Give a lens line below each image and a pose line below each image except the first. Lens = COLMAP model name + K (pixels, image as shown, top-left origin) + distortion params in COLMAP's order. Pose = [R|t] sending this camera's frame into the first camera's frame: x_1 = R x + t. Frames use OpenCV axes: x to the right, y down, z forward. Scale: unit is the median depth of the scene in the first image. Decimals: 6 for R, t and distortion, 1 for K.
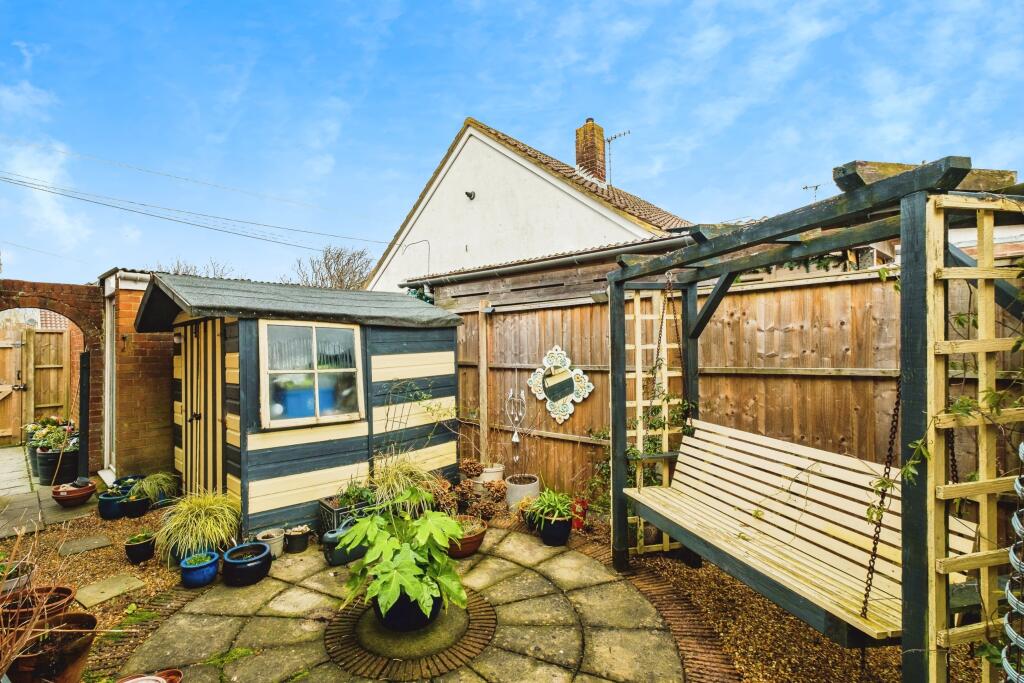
lens RADIAL K [[455.2, 0, 506.5], [0, 455.2, 341.0], [0, 0, 1]] dist [0.000847, -0.001771]
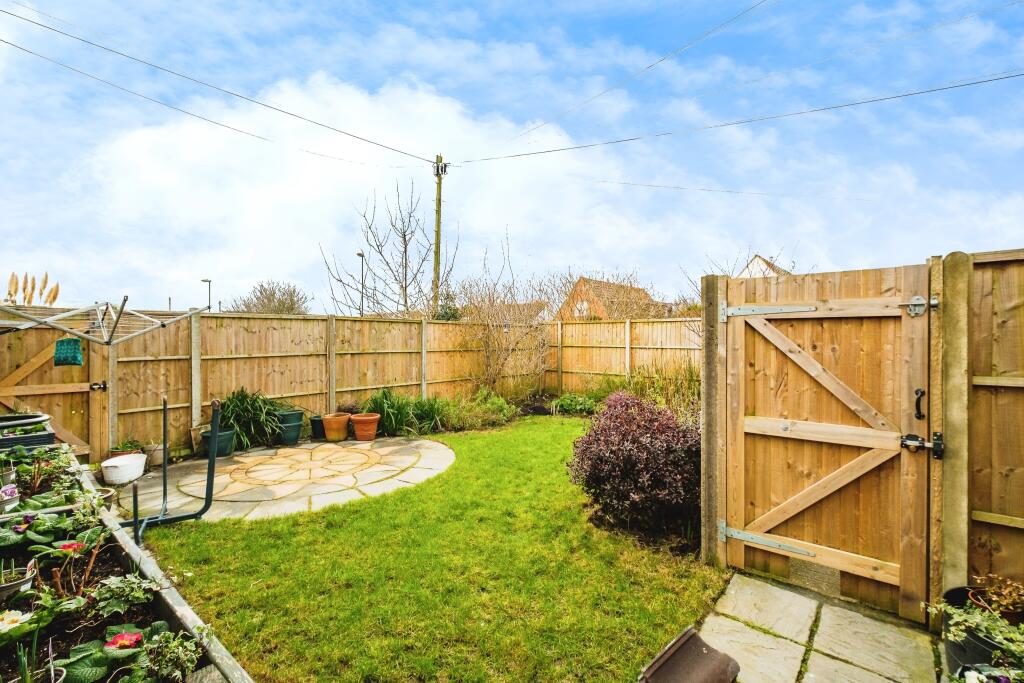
lens RADIAL K [[455.2, 0, 512.2], [0, 455.2, 336.8], [0, 0, 1]] dist [0.000847, -0.001771]
pose [[-0.042446, 0.014010, -0.999001, -0.741123], [0.010111, 0.999857, 0.013592, 0.021361], [0.999048, -0.009524, -0.042581, 0.725910]]
